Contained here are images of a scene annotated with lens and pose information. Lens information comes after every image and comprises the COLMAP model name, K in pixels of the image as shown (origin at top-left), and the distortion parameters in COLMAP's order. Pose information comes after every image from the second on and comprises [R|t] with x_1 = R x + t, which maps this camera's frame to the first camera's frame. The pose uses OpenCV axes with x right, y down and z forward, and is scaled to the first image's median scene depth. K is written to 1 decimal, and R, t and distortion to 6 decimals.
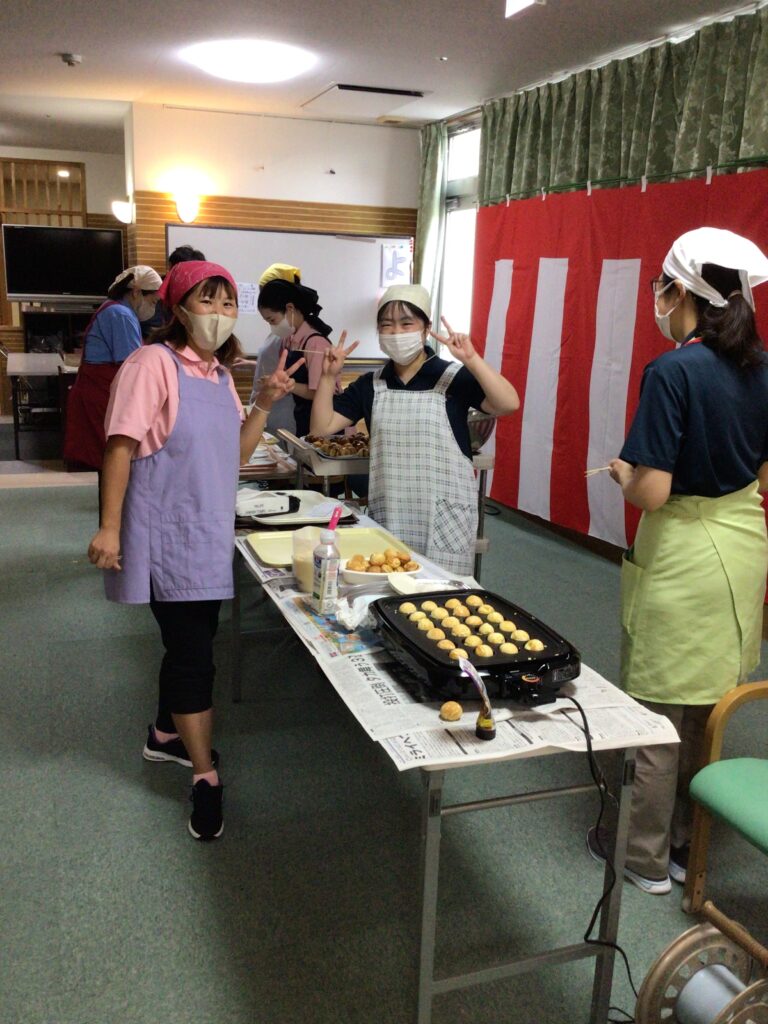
lens RADIAL K [[926.8, 0, 384.0], [0, 926.8, 512.0], [0, 0, 1]] dist [0.007052, -0.073000]
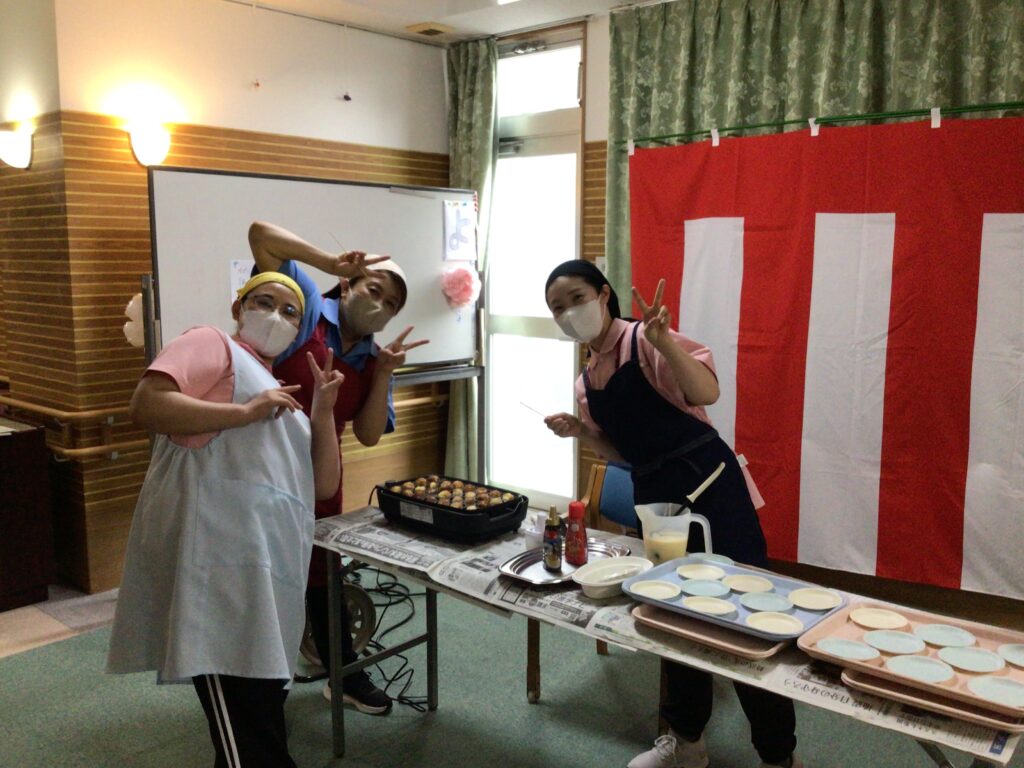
lens RADIAL K [[926.8, 0, 512.0], [0, 926.8, 384.0], [0, 0, 1]] dist [0.007052, -0.073000]
pose [[0.874017, -0.097480, 0.476017, -0.301747], [0.142995, 0.987888, -0.060250, -0.102603], [-0.464378, 0.120728, 0.877370, 0.378635]]
